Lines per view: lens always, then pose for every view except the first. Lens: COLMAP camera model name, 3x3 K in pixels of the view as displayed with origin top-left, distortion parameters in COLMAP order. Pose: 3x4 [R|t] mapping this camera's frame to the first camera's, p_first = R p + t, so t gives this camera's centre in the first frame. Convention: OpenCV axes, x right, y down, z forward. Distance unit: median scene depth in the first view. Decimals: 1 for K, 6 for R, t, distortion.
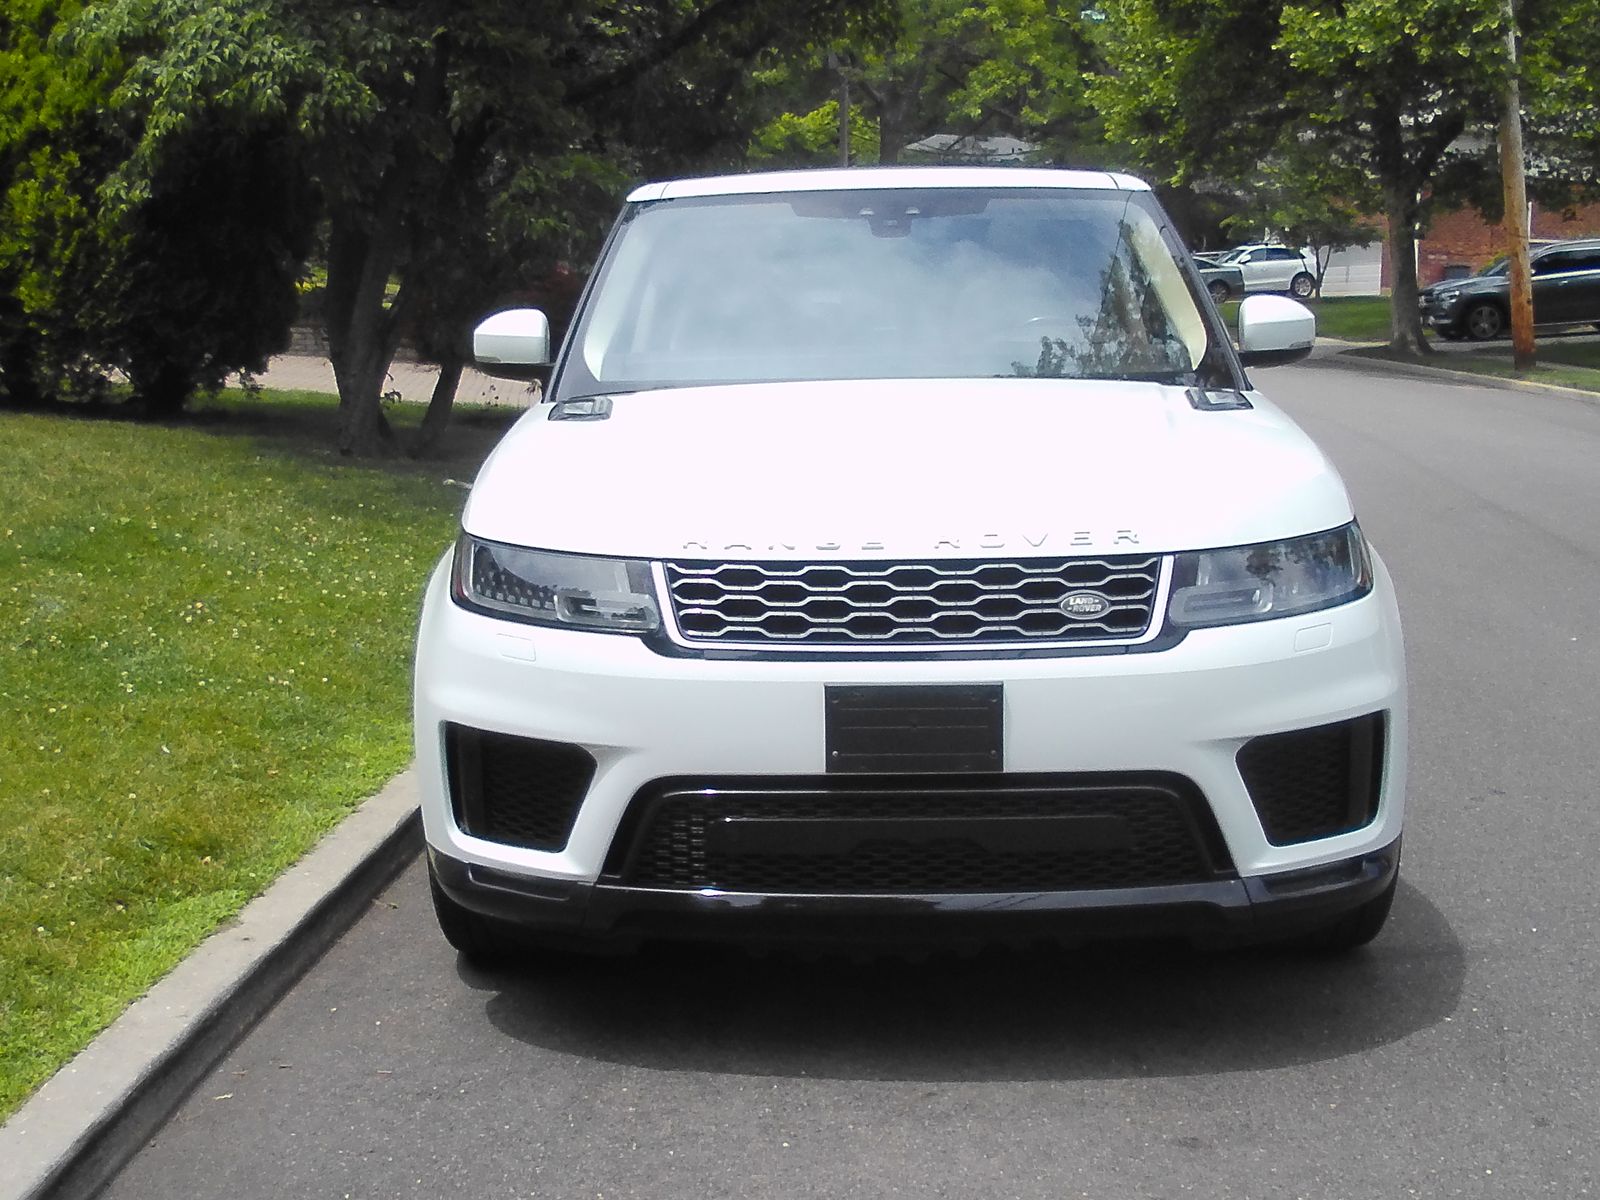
lens RADIAL K [[2092.6, 0, 800.0], [0, 2092.6, 600.0], [0, 0, 1]] dist [0.233663, -1.798295]
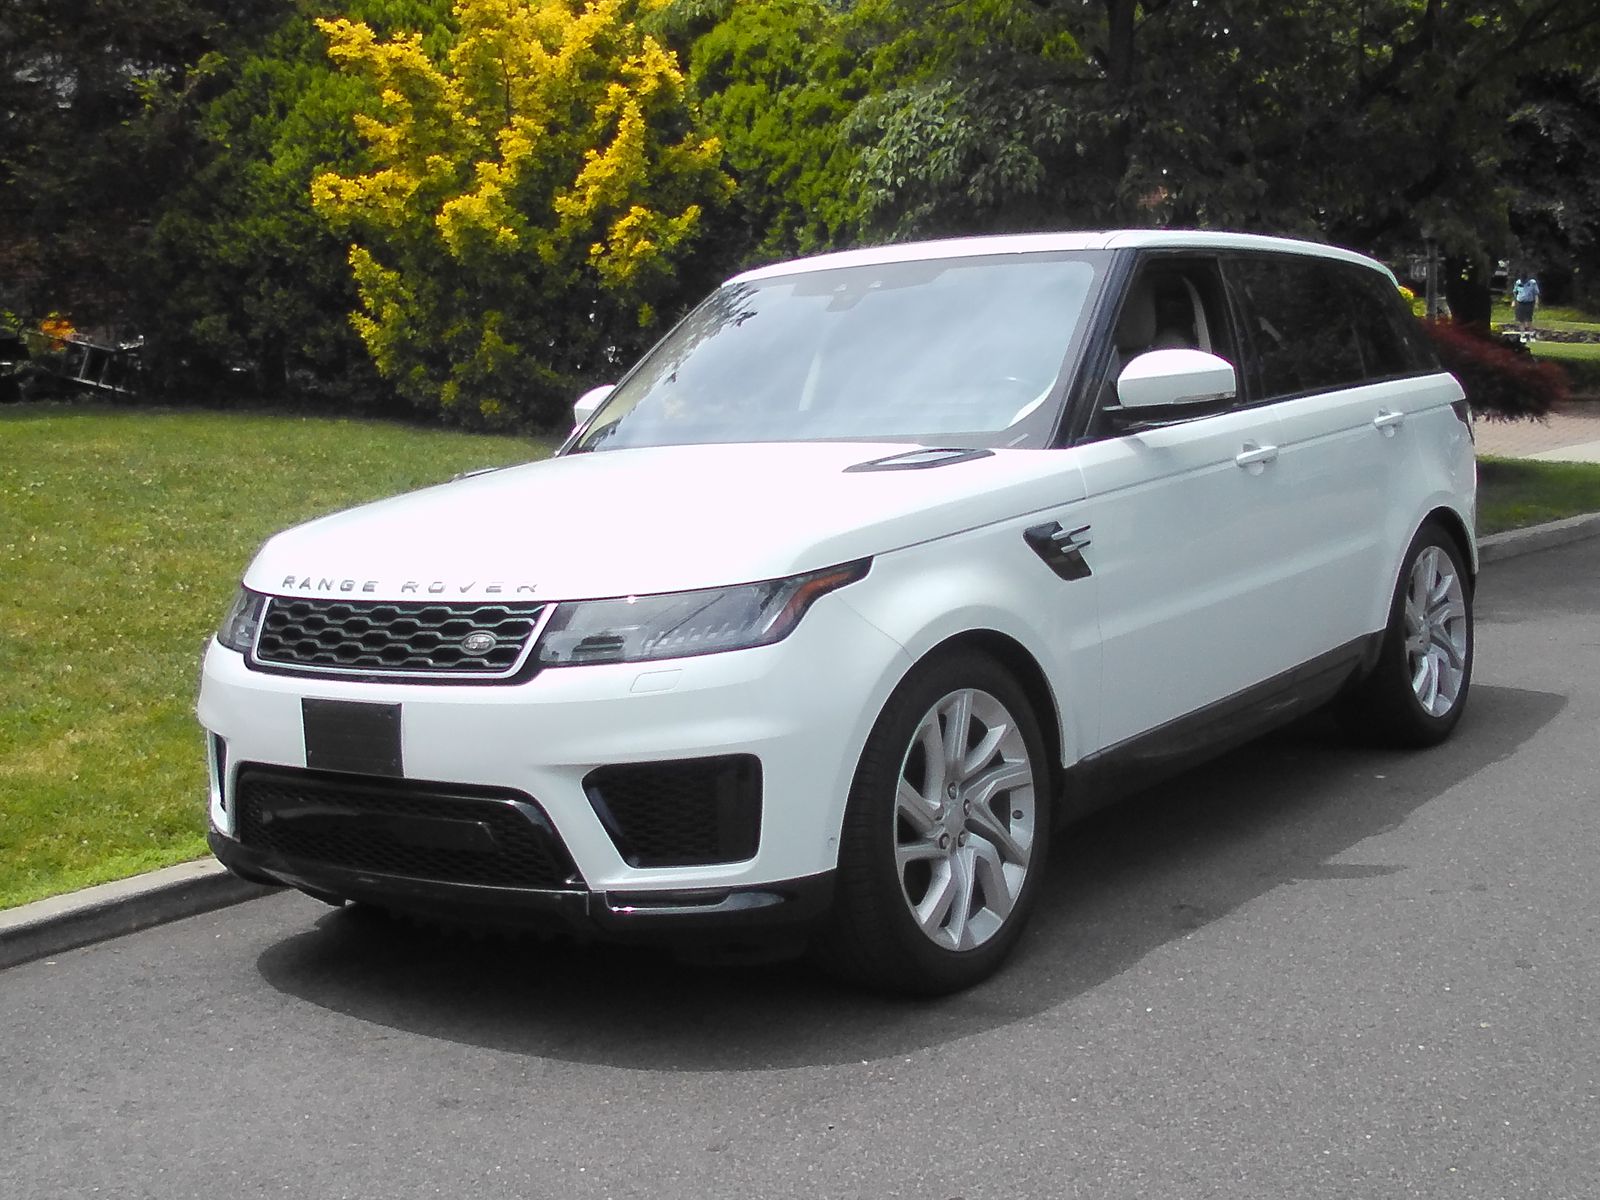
lens RADIAL K [[2092.6, 0, 800.0], [0, 2092.6, 600.0], [0, 0, 1]] dist [0.233663, -1.798295]
pose [[0.804227, 0.030471, -0.593540, 0.980962], [-0.038371, 0.999263, -0.000693, -0.027916], [0.593082, 0.023332, 0.804804, 0.150094]]
